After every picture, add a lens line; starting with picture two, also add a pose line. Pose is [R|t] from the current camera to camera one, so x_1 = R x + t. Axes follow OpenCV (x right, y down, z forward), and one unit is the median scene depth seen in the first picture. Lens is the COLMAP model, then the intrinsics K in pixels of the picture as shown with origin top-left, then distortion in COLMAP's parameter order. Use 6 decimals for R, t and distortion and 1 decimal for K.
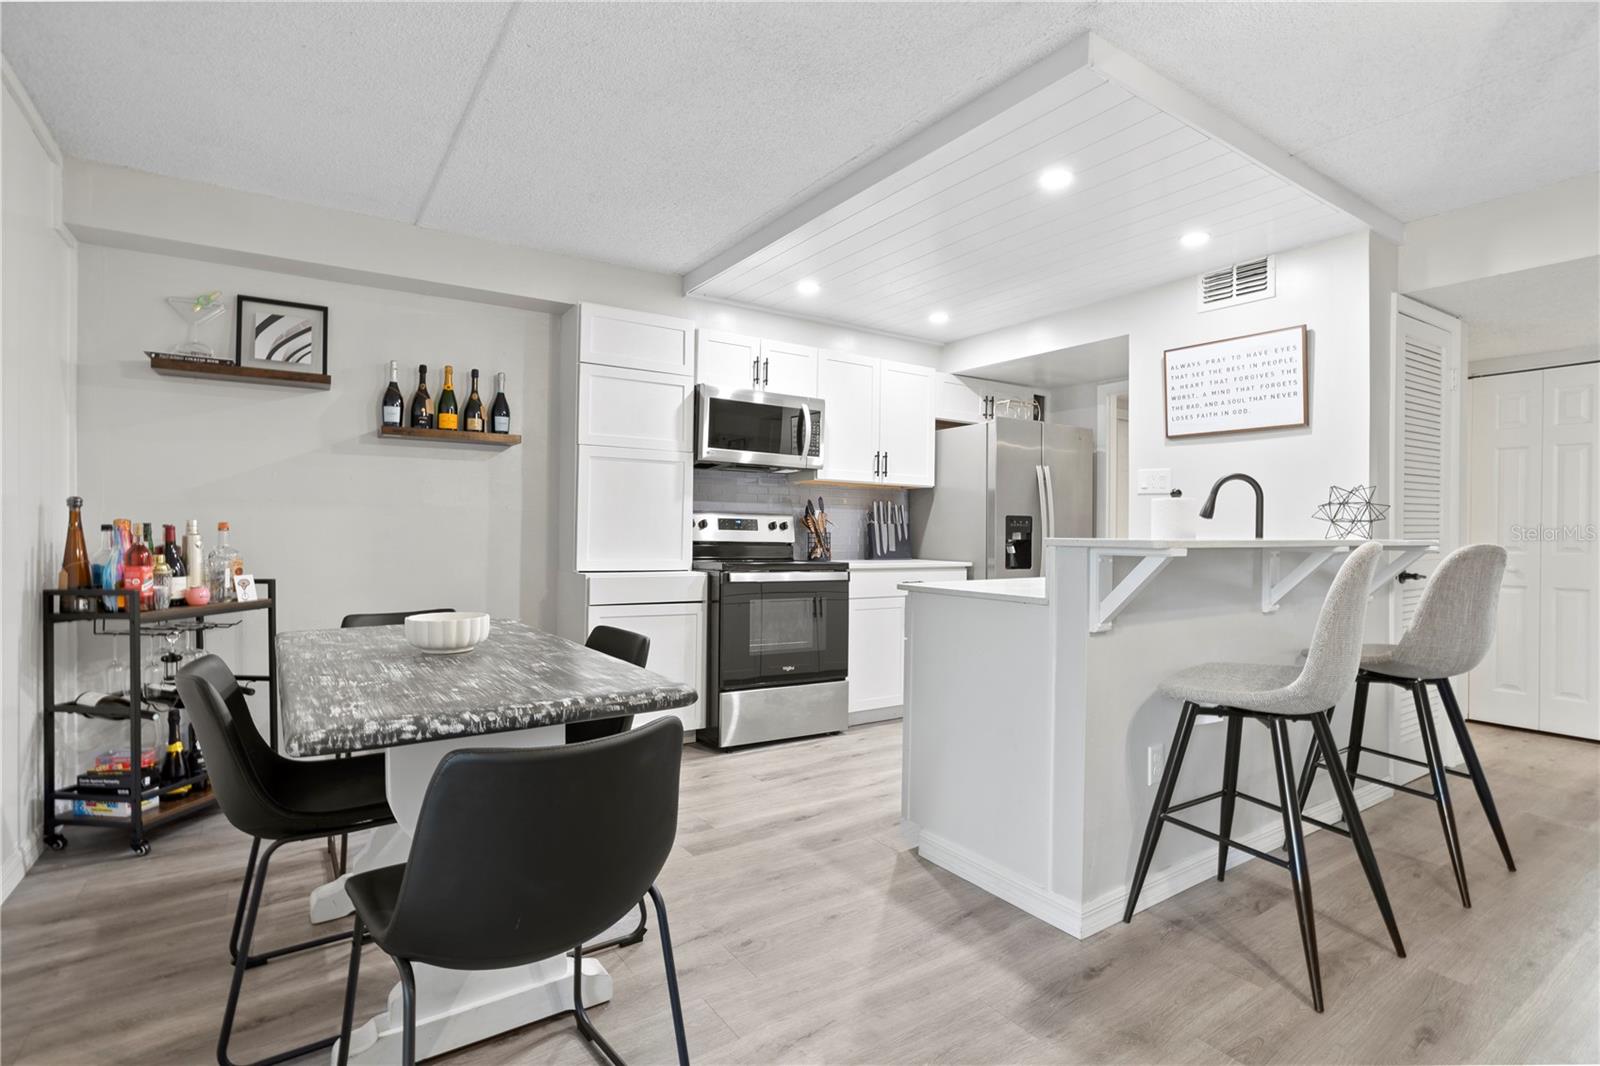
lens RADIAL K [[773.4, 0, 803.5], [0, 773.4, 514.0], [0, 0, 1]] dist [-0.039332, 0.019820]
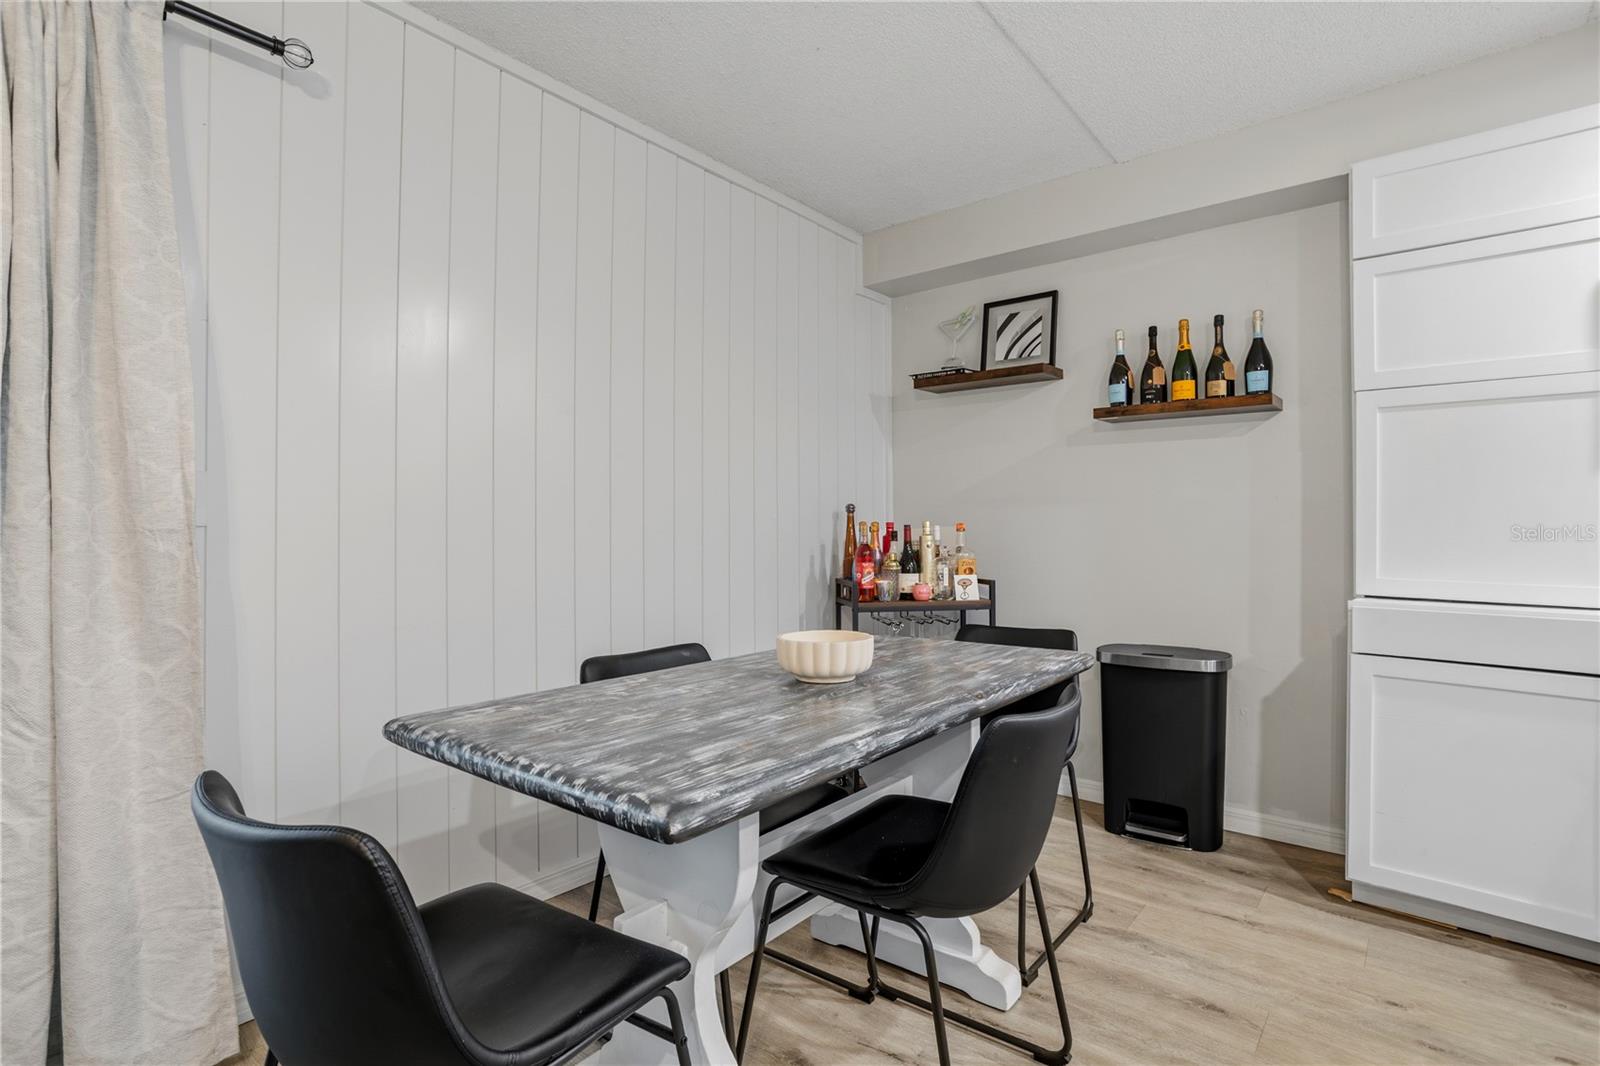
lens RADIAL K [[796.1, 0, 809.9], [0, 796.1, 510.6], [0, 0, 1]] dist [-0.039279, 0.027069]
pose [[0.297274, -0.026068, -0.954436, 0.179869], [0.021513, 0.999556, -0.020600, 0.009088], [0.954550, -0.014409, 0.297703, 0.385492]]
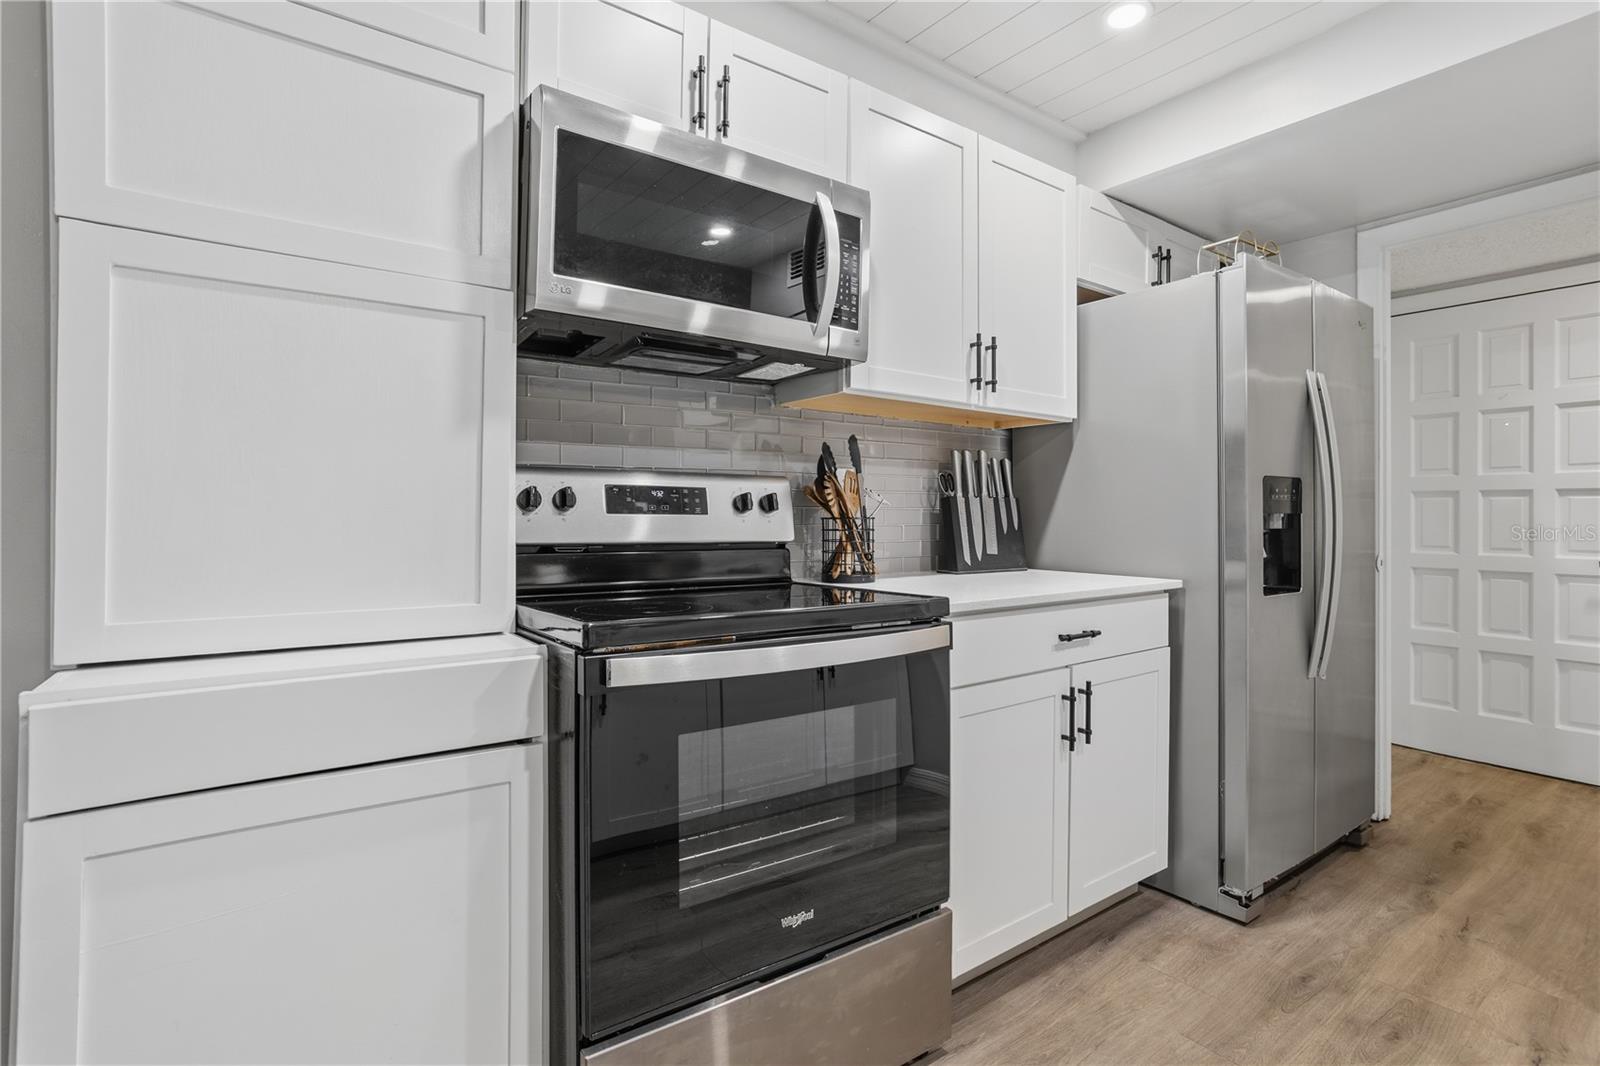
lens RADIAL K [[773.4, 0, 803.5], [0, 773.4, 514.0], [0, 0, 1]] dist [-0.039332, 0.019820]
pose [[0.998810, -0.010135, 0.047705, -0.033032], [0.008965, 0.999655, 0.024672, 0.013473], [-0.047939, -0.024215, 0.998557, 0.701642]]
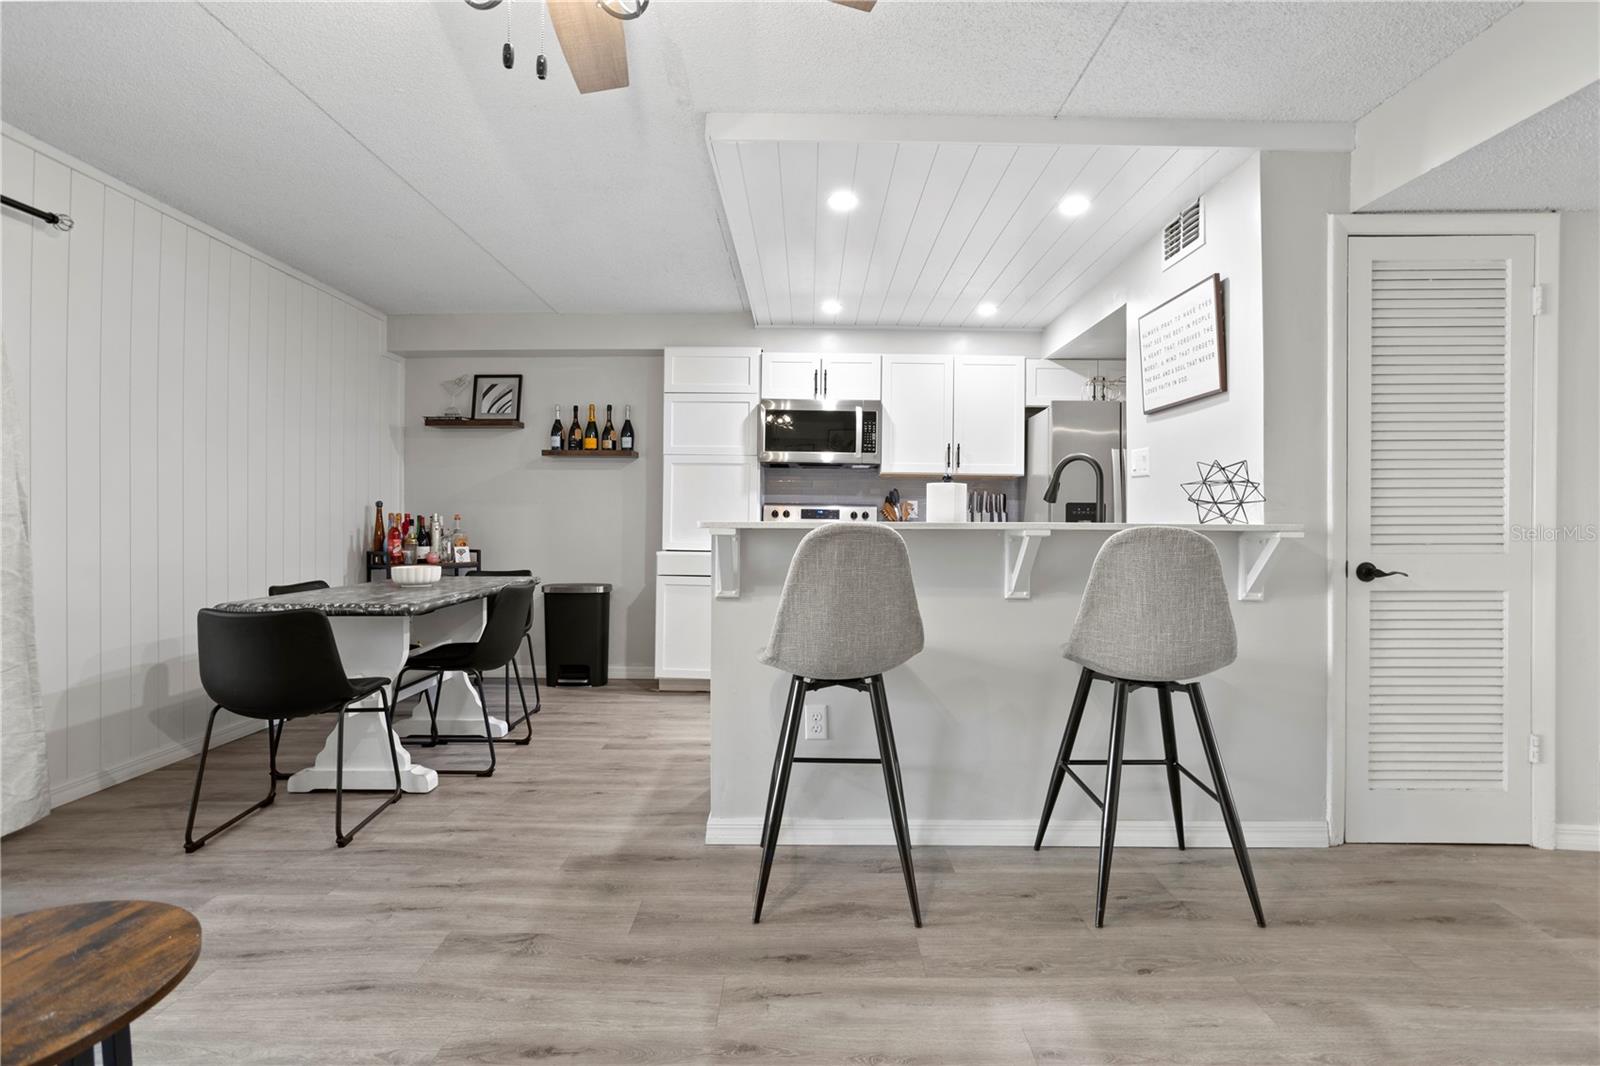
lens RADIAL K [[773.4, 0, 803.5], [0, 773.4, 514.0], [0, 0, 1]] dist [-0.039332, 0.019820]
pose [[0.825949, -0.007554, -0.563694, 0.652953], [0.012338, 0.999913, 0.004678, 0.008665], [0.563609, -0.010818, 0.825971, 0.033442]]
